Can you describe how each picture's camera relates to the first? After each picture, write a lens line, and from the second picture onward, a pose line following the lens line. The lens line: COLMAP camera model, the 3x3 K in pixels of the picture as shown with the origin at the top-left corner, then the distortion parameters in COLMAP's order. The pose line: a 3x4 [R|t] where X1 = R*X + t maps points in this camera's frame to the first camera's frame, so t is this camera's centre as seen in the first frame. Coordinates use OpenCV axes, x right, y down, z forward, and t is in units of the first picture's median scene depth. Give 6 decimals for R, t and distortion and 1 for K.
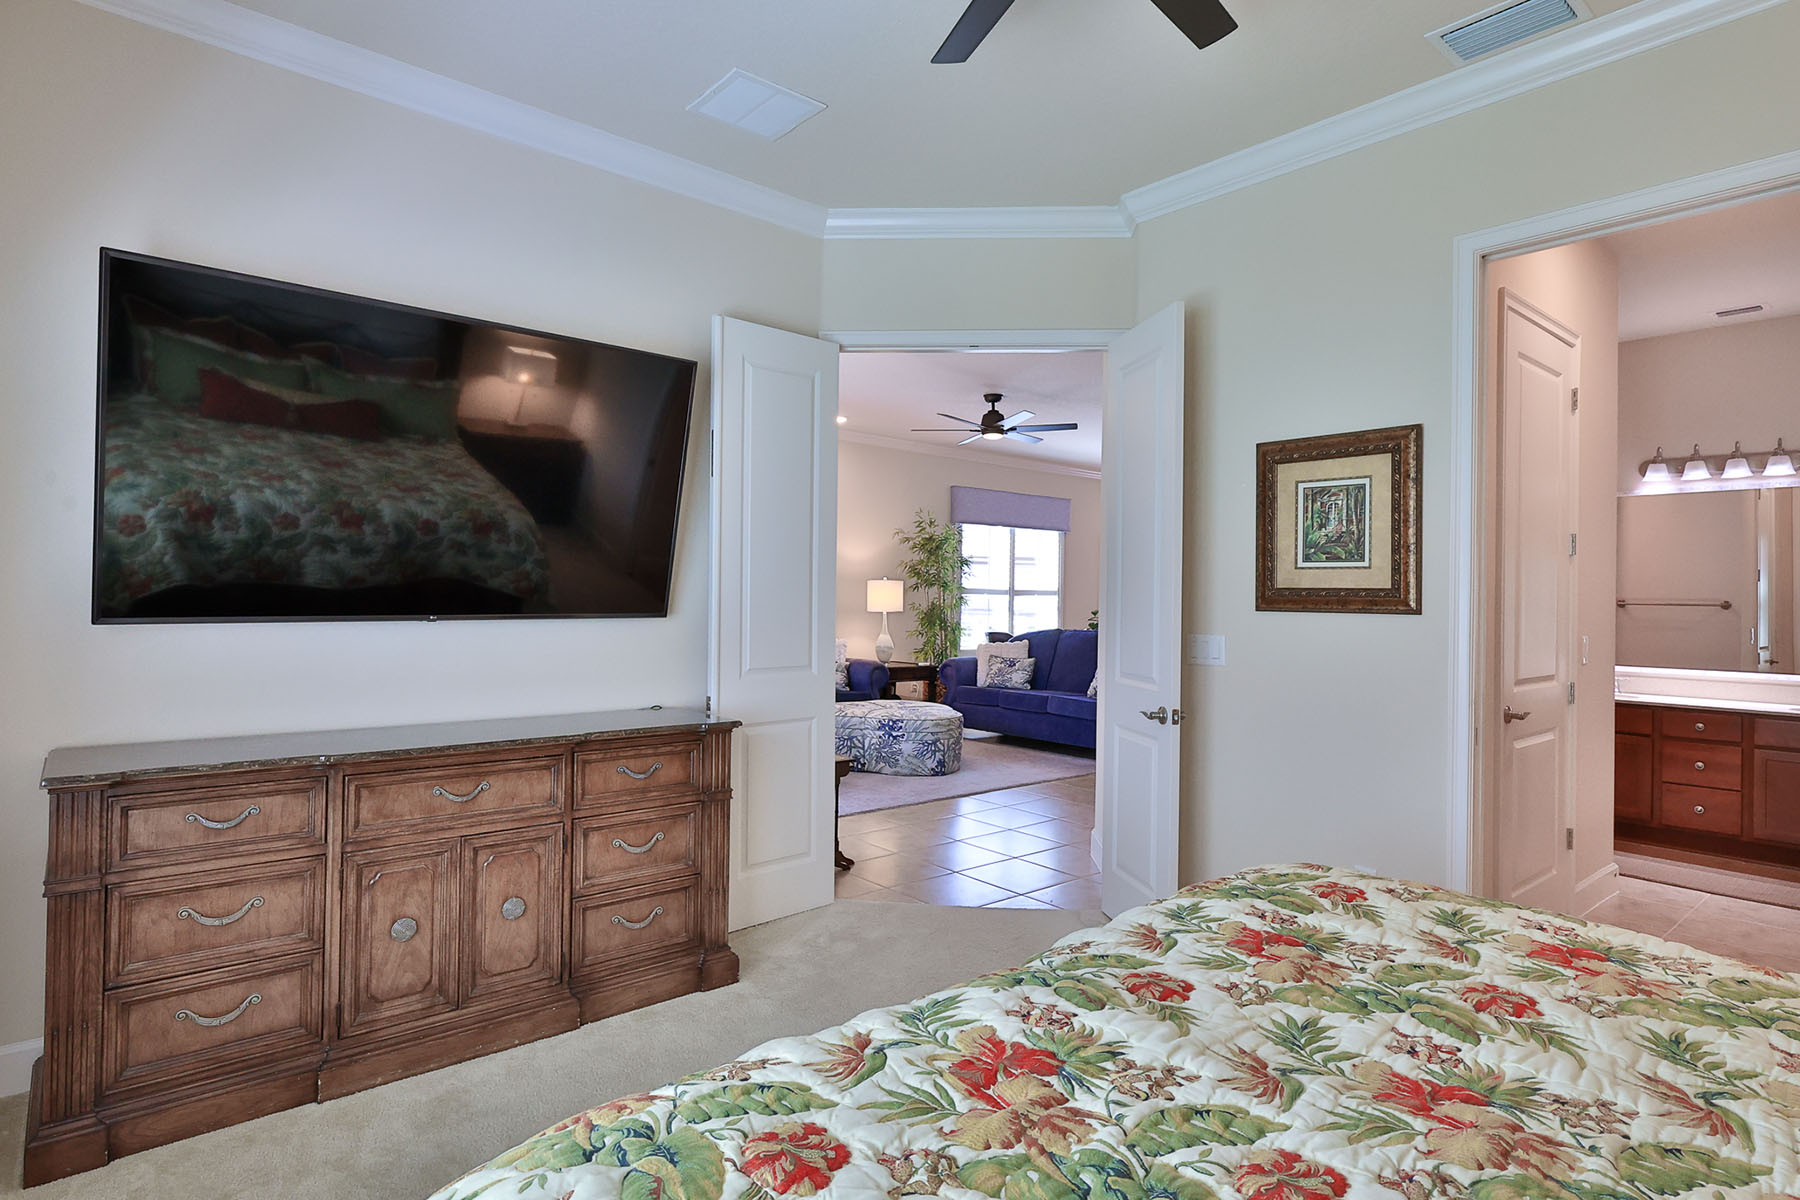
lens RADIAL K [[946.7, 0, 899.9], [0, 946.7, 592.2], [0, 0, 1]] dist [0.001803, 0.000449]
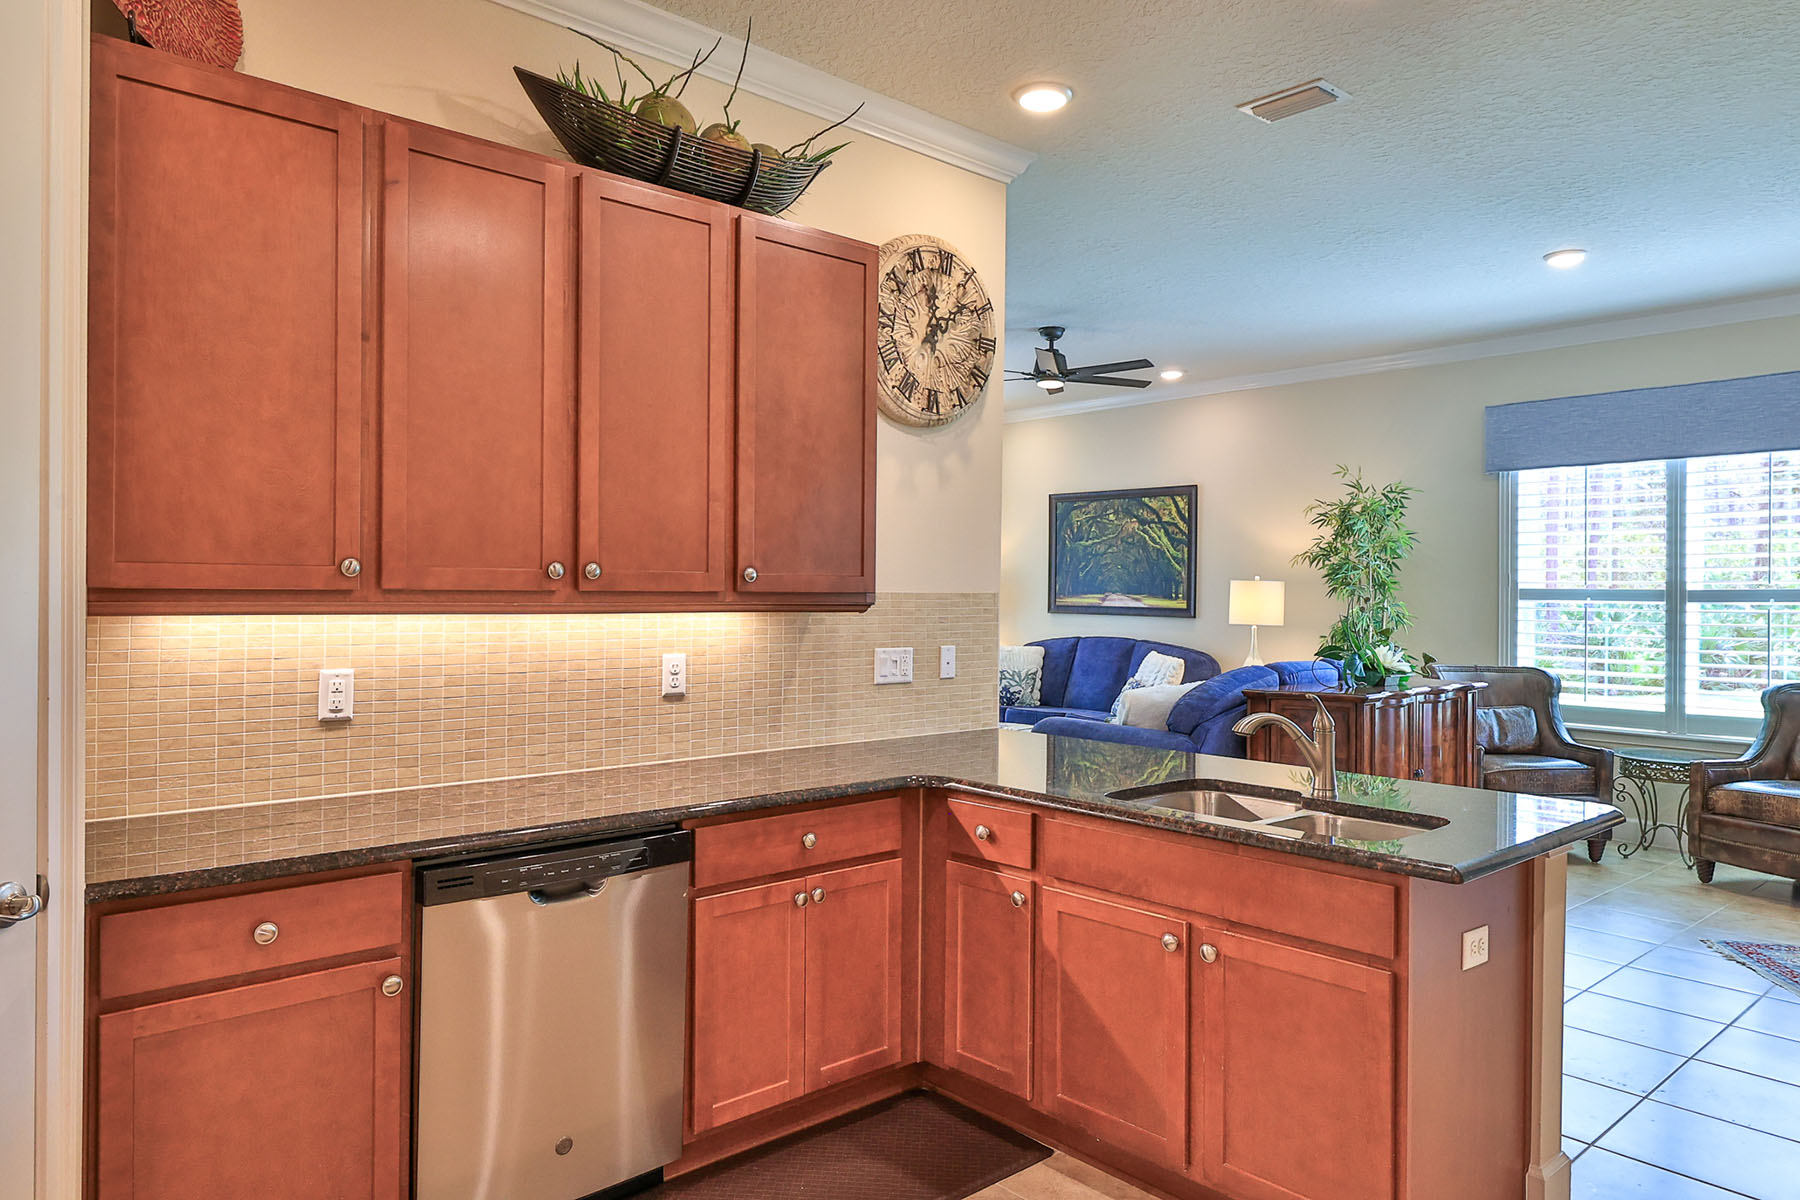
lens RADIAL K [[1173.1, 0, 897.4], [0, 1173.1, 597.4], [0, 0, 1]] dist [0.007530, 0.000404]
pose [[0.018758, -0.013143, -0.999738, 0.715053], [-0.005185, 0.999899, -0.013243, 0.011310], [0.999811, 0.005432, 0.018688, 0.616644]]
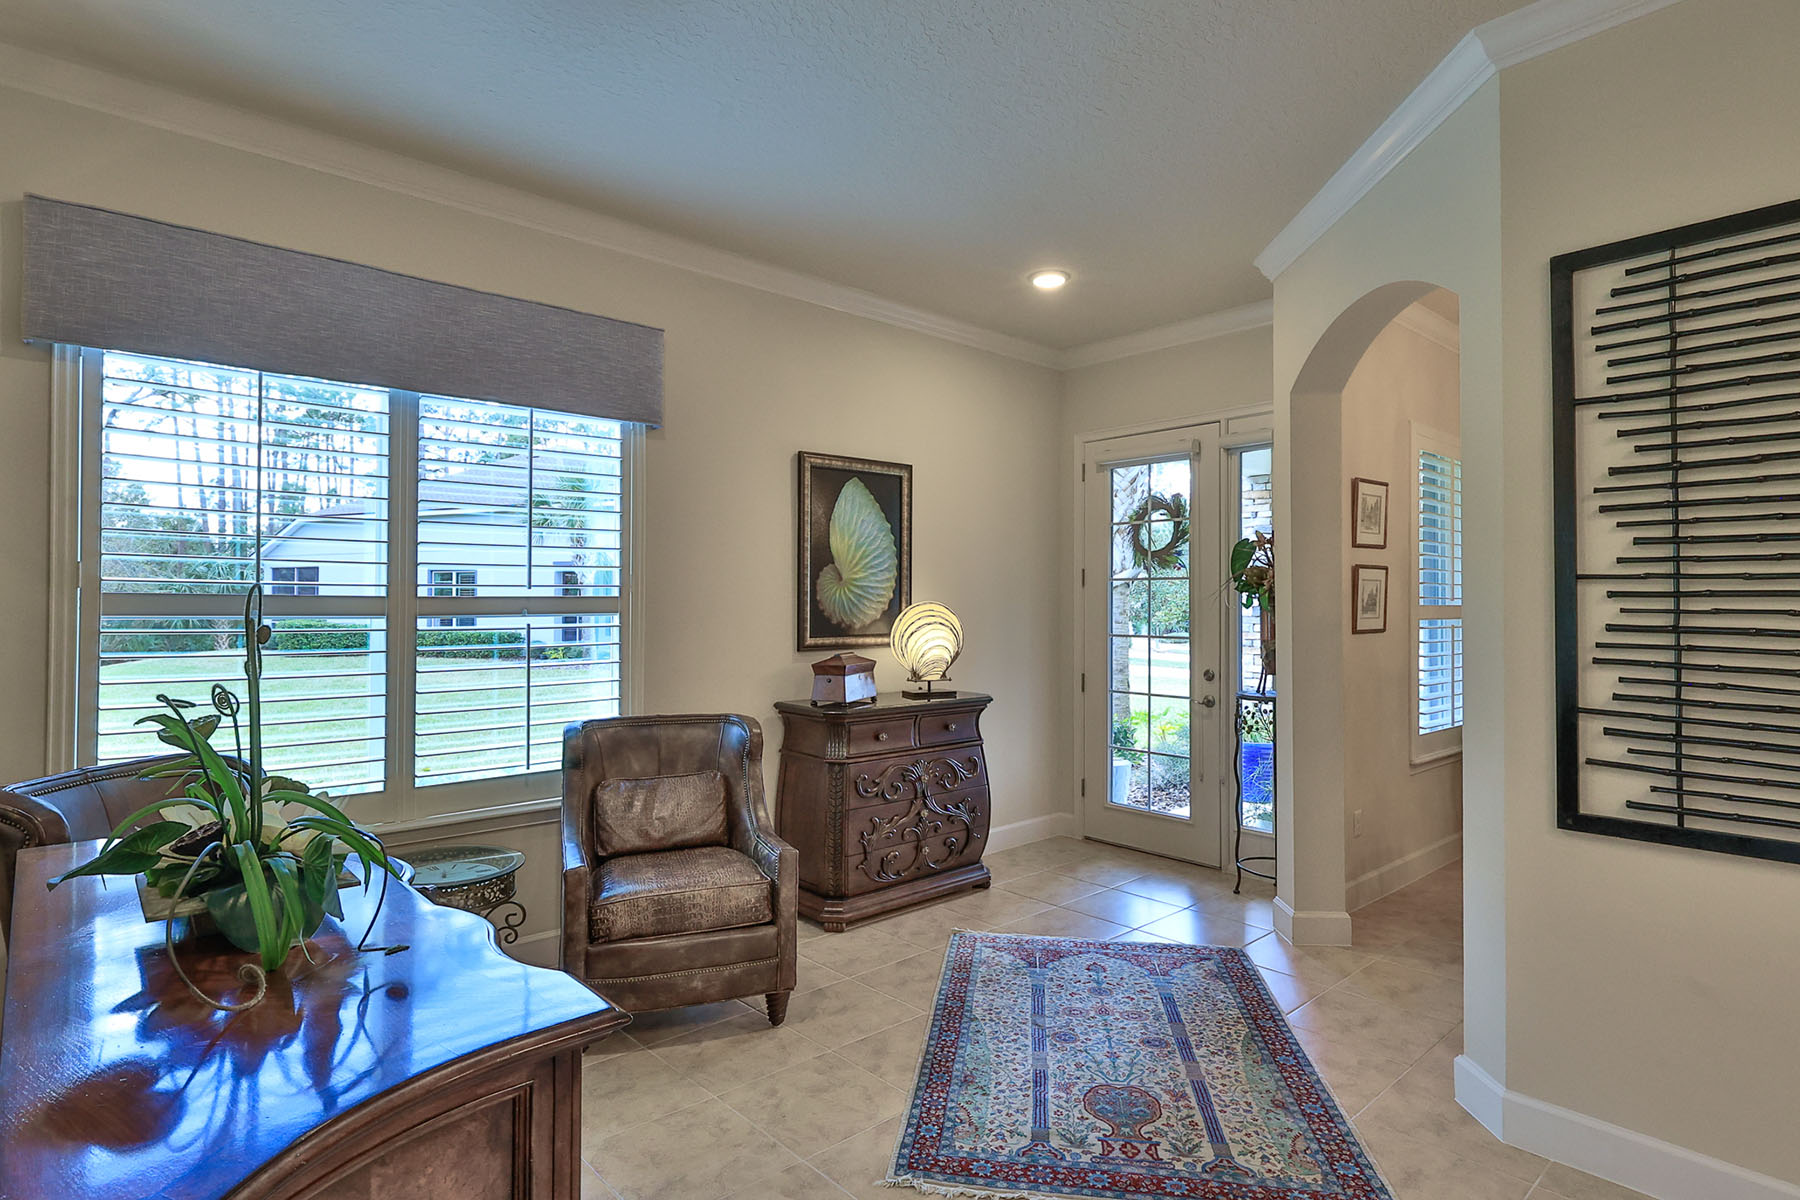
lens RADIAL K [[946.7, 0, 894.6], [0, 946.7, 593.9], [0, 0, 1]] dist [0.001803, 0.000449]
pose [[0.999556, -0.010117, 0.028042, 0.267544], [0.010303, 0.999926, -0.006507, -0.000011], [-0.027974, 0.006793, 0.999586, 0.712637]]
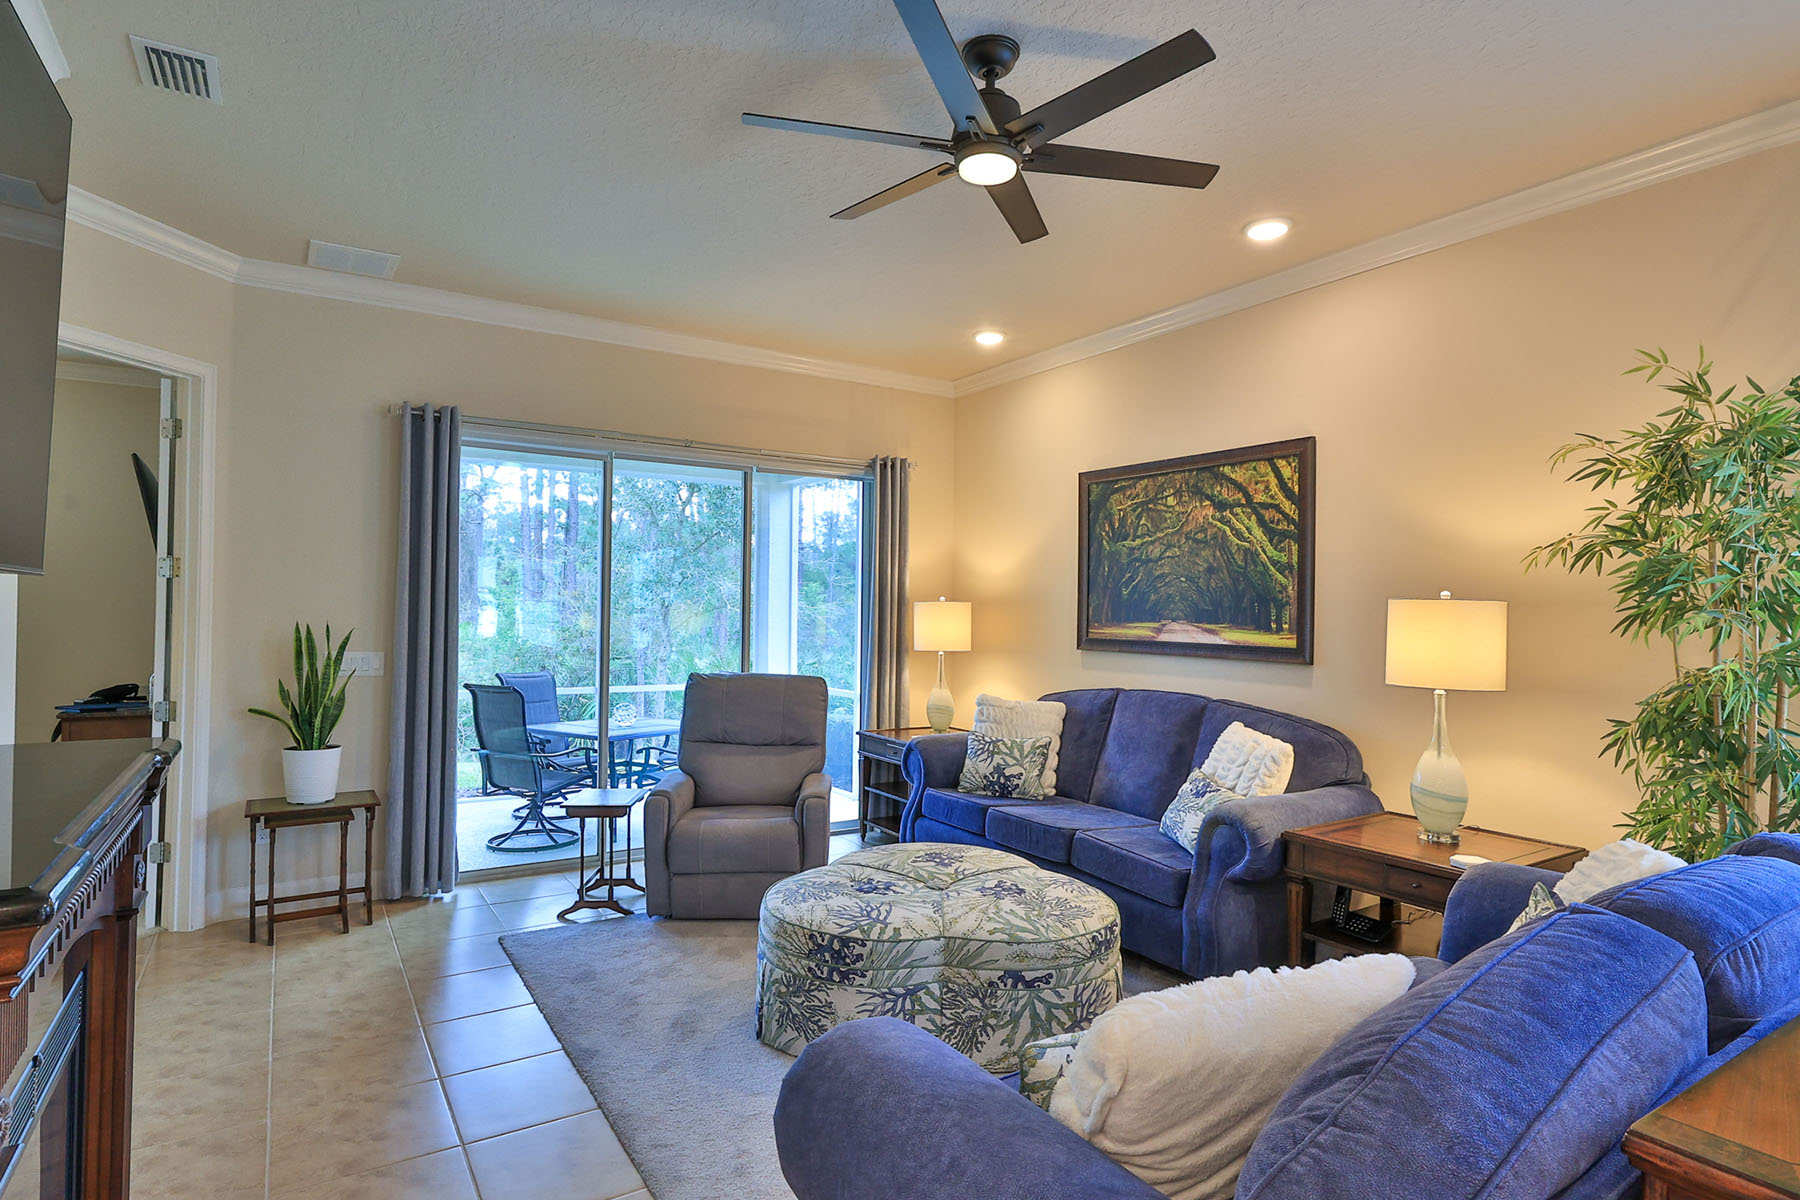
lens RADIAL K [[946.7, 0, 895.4], [0, 946.7, 604.4], [0, 0, 1]] dist [0.001803, 0.000449]
pose [[-0.133704, -0.027573, -0.990638, 0.304450], [-0.010820, 0.999594, -0.026362, 0.001238], [0.990962, 0.007195, -0.133948, 0.723344]]
